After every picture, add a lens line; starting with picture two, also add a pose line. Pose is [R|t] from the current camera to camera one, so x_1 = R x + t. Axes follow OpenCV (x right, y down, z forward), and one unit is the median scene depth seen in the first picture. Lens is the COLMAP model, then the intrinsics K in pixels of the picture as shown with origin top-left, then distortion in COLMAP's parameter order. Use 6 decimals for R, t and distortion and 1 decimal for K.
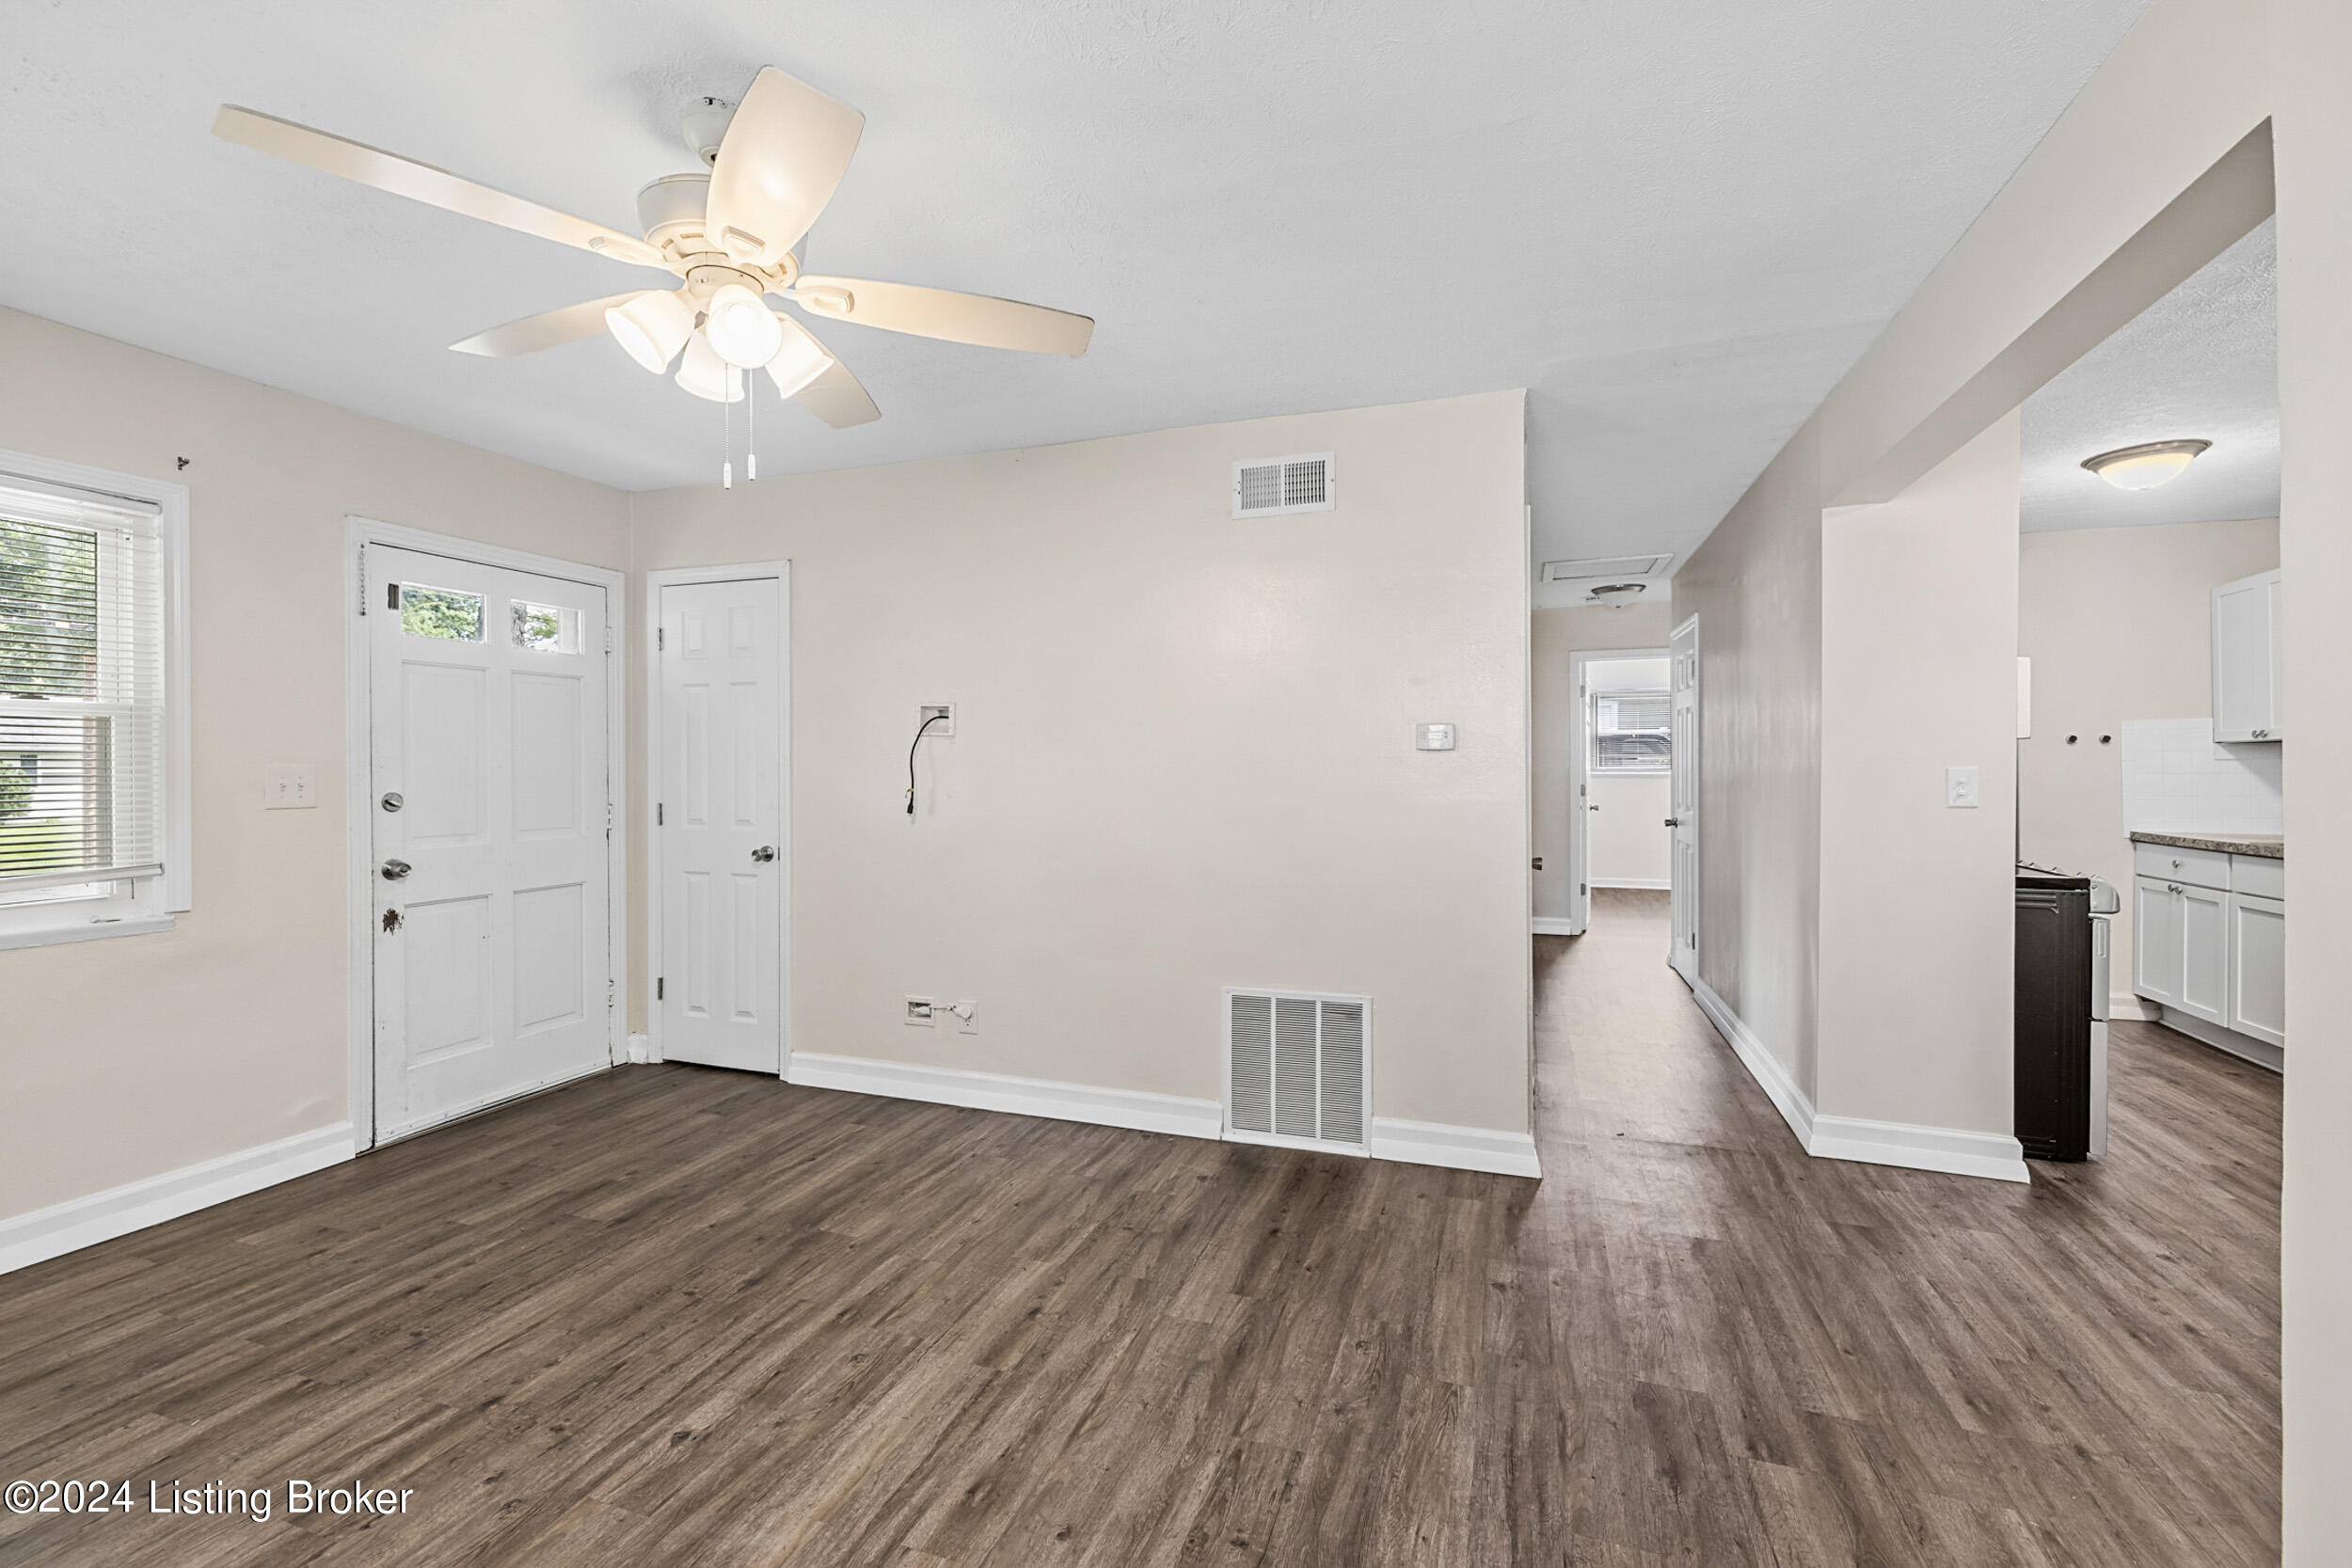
lens RADIAL K [[995.1, 0, 1172.1], [0, 995.1, 768.2], [0, 0, 1]] dist [-0.004425, 0.000051]
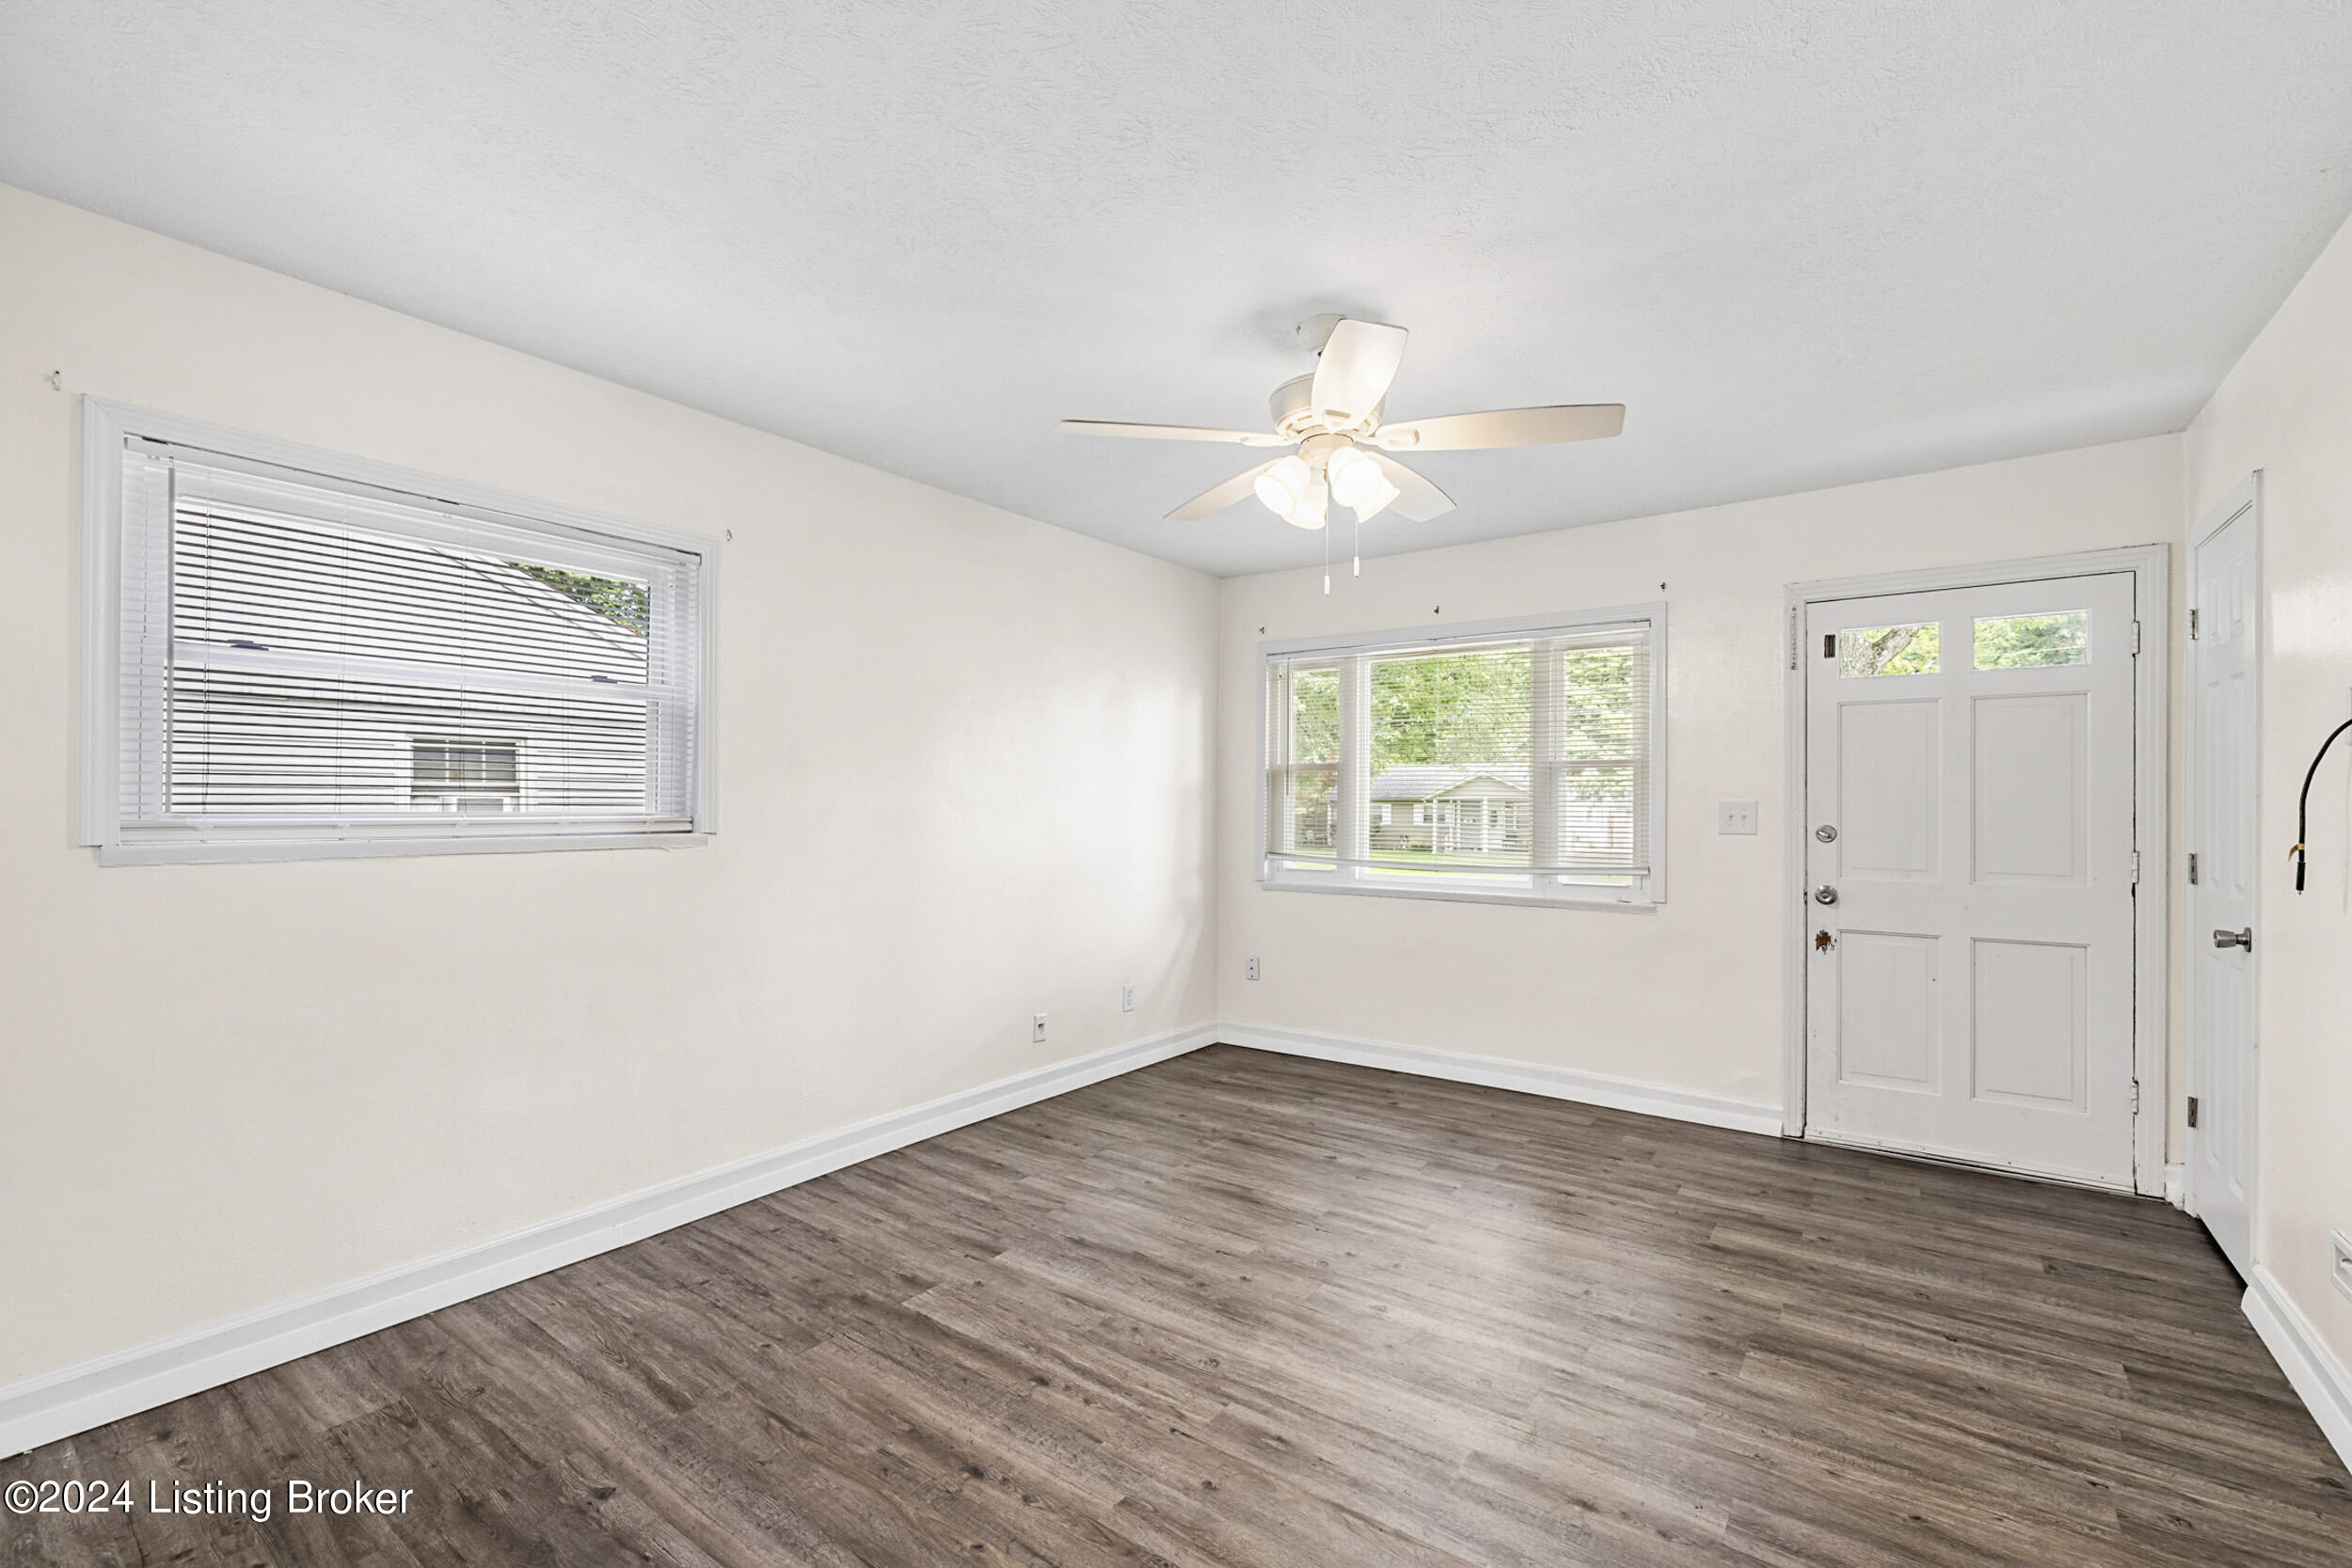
lens RADIAL K [[995.1, 0, 1173.8], [0, 995.1, 798.2], [0, 0, 1]] dist [-0.004425, 0.000051]
pose [[-0.287763, -0.000971, -0.957701, 0.518976], [-0.006178, 0.999981, 0.000842, -0.001561], [0.957682, 0.006159, -0.287763, 0.681353]]
